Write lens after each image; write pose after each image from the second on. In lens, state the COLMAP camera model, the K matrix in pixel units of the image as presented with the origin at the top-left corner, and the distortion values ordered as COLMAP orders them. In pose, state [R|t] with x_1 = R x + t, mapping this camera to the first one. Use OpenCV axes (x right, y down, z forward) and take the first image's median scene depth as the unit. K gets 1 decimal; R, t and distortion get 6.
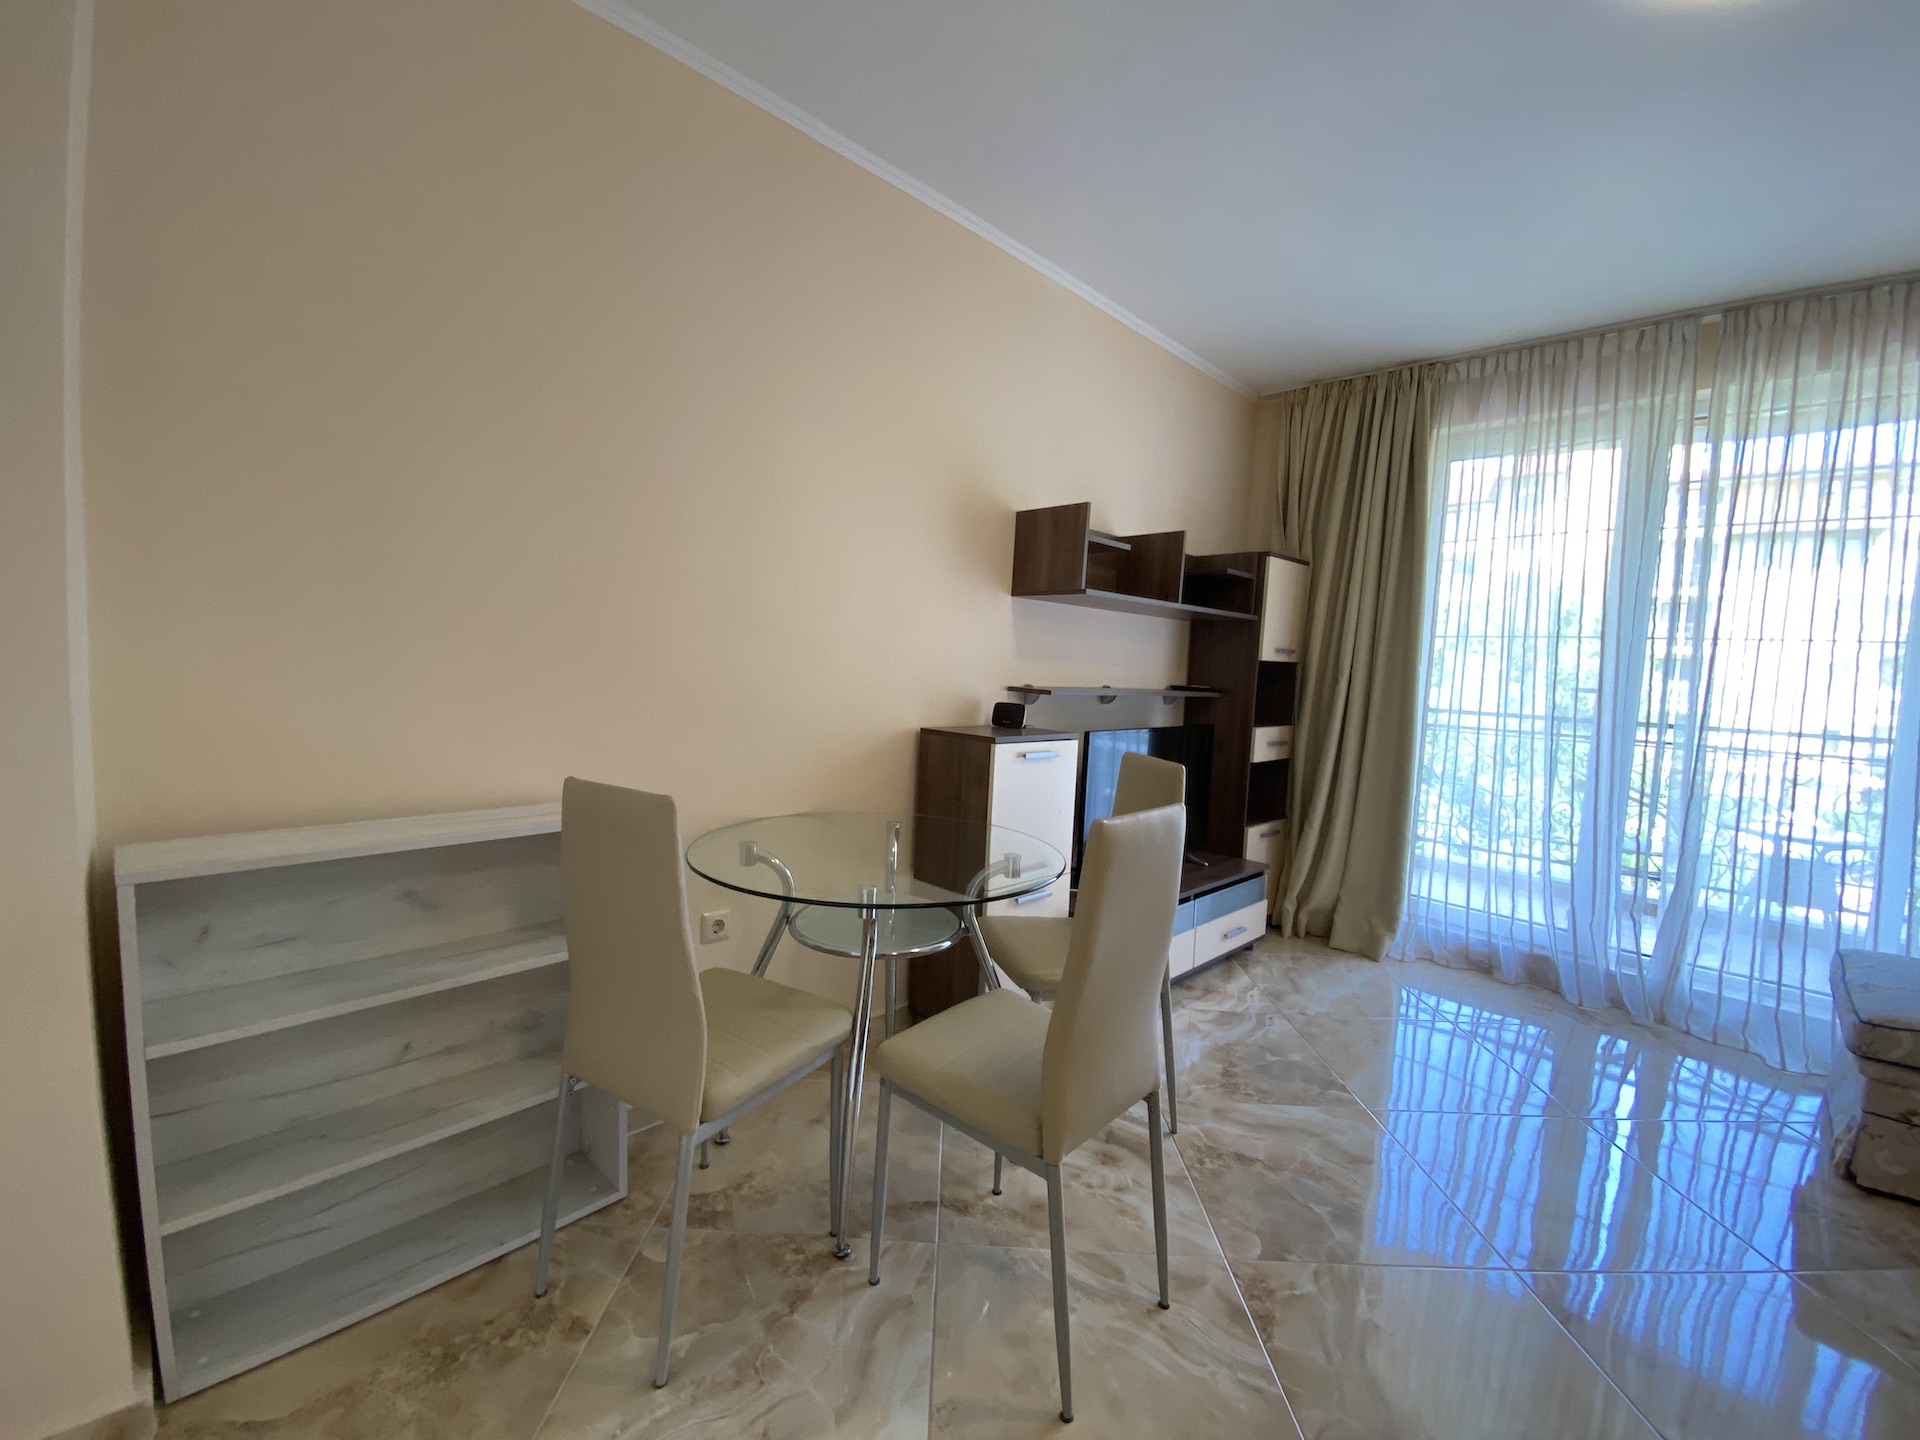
lens RADIAL K [[792.4, 0, 954.9], [0, 792.4, 726.6], [0, 0, 1]] dist [-0.001311, -0.013579]
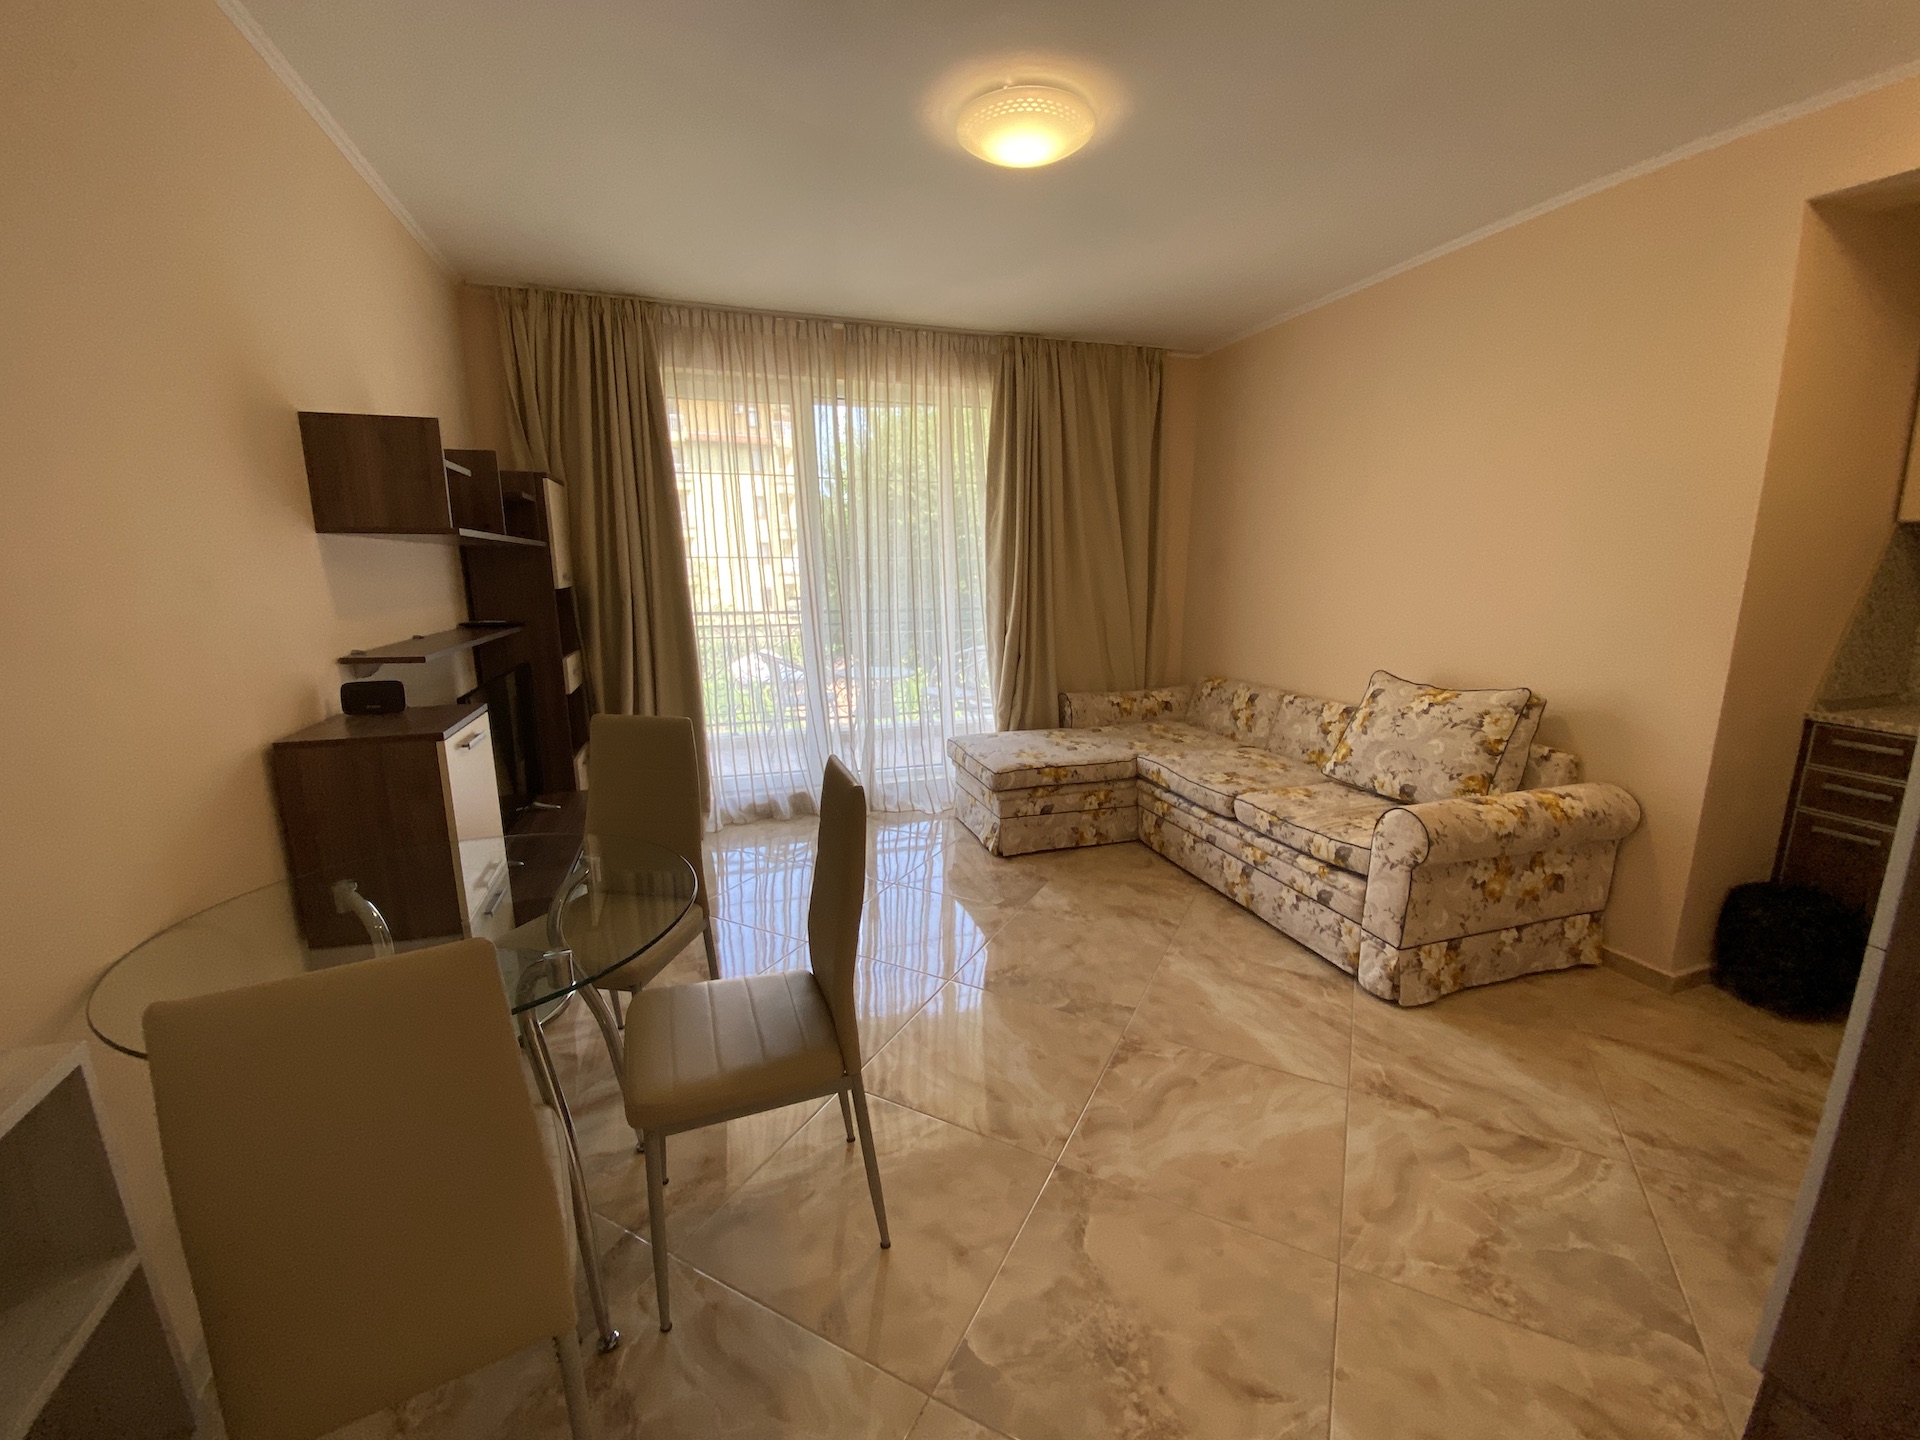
lens RADIAL K [[792.4, 0, 954.9], [0, 792.4, 726.6], [0, 0, 1]] dist [-0.001311, -0.013579]
pose [[0.424194, -0.225563, 0.877029, -0.335916], [0.092435, 0.974209, 0.205848, -0.083927], [-0.900841, -0.006251, 0.434104, 0.159690]]
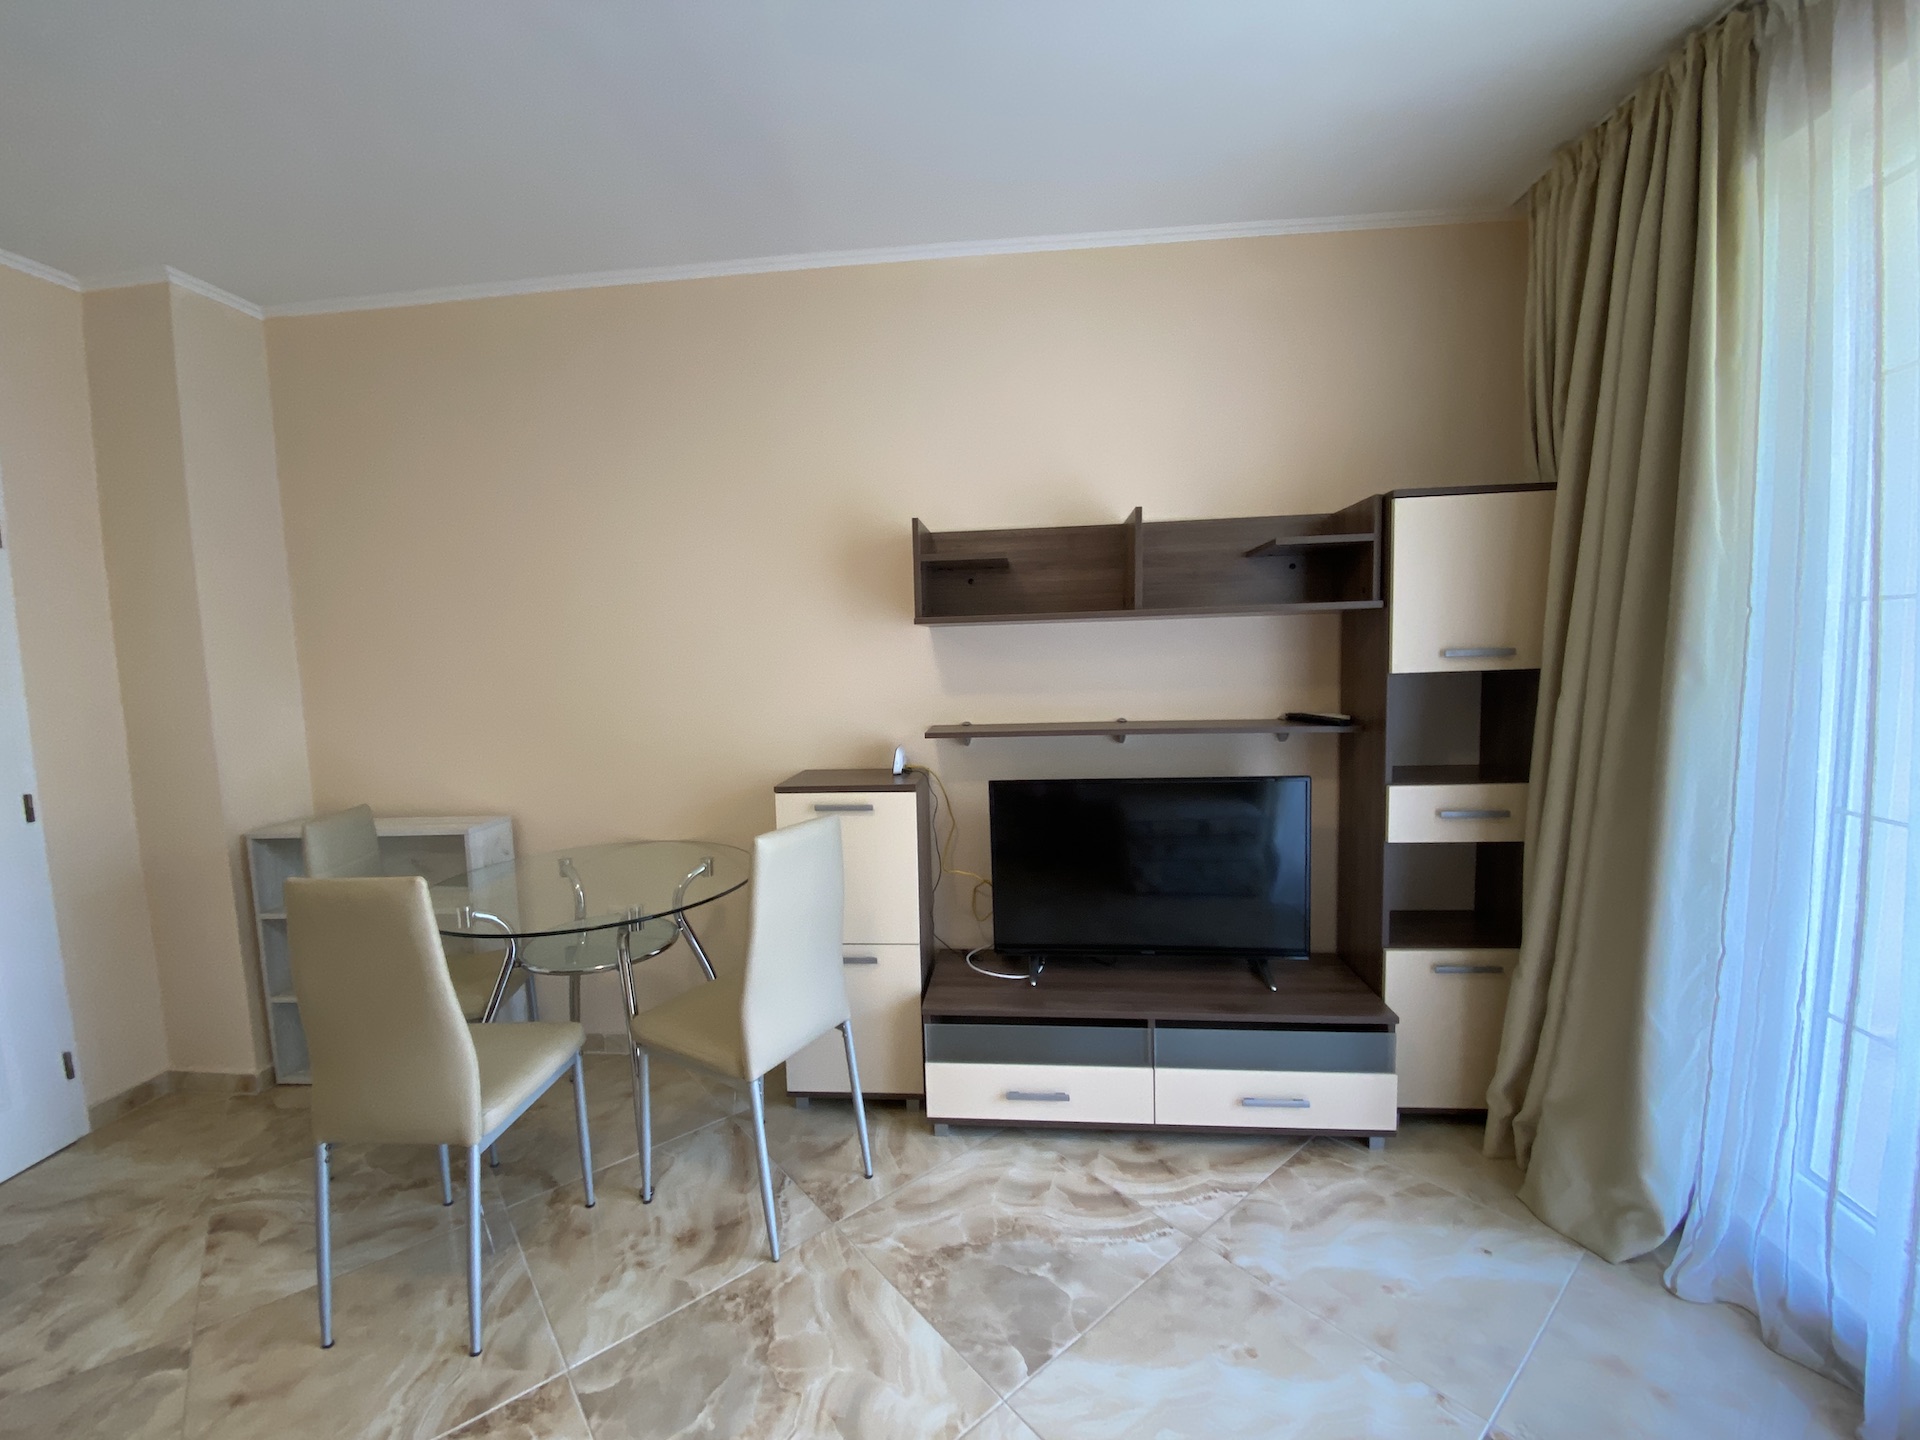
lens RADIAL K [[792.4, 0, 954.9], [0, 792.4, 726.6], [0, 0, 1]] dist [-0.001311, -0.013579]
pose [[0.641511, 0.004990, -0.767098, 0.729762], [-0.009280, 0.999956, -0.001256, -0.045817], [0.767058, 0.007924, 0.641529, 0.411917]]
